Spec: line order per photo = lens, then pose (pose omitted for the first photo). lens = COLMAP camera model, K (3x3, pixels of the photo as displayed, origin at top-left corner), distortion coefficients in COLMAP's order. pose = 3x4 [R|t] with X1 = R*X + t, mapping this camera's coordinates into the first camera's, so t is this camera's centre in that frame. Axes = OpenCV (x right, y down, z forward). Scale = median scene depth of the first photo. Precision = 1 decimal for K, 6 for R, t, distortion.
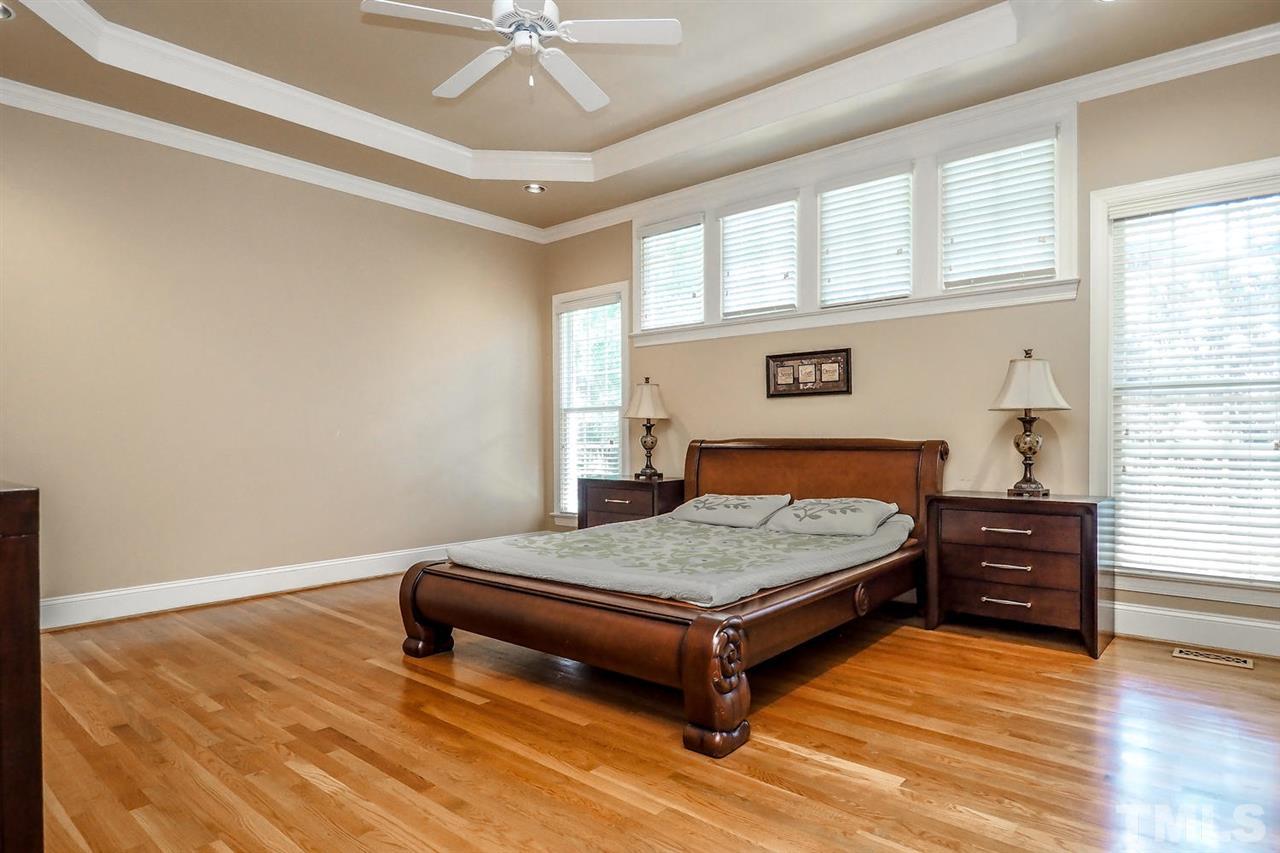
lens RADIAL K [[705.0, 0, 644.8], [0, 705.0, 438.3], [0, 0, 1]] dist [-0.005844, -0.002790]
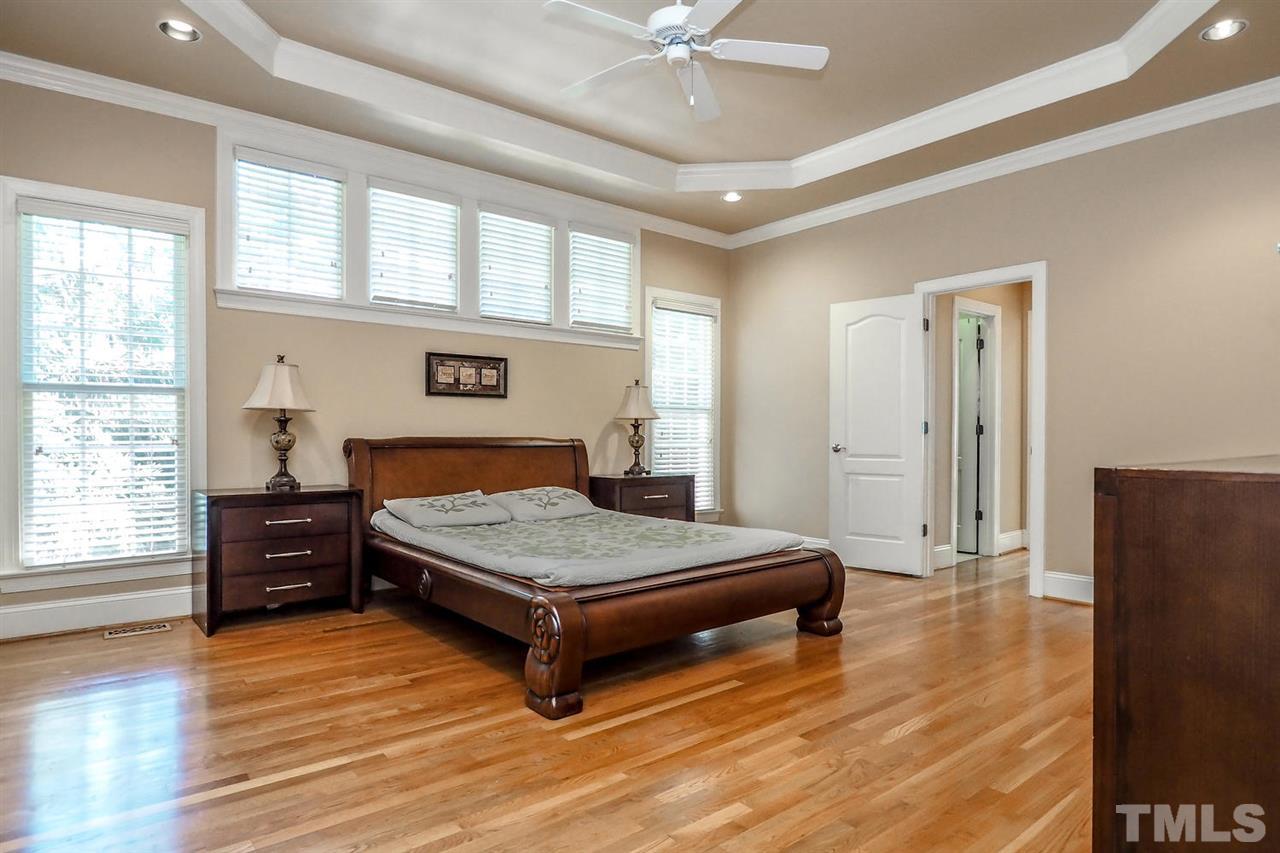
lens RADIAL K [[705.0, 0, 644.8], [0, 705.0, 438.3], [0, 0, 1]] dist [-0.005844, -0.002790]
pose [[0.185711, 0.000171, 0.982604, -0.761508], [-0.001591, 0.999999, 0.000126, 0.001626], [-0.982603, -0.001587, 0.185711, 0.545922]]
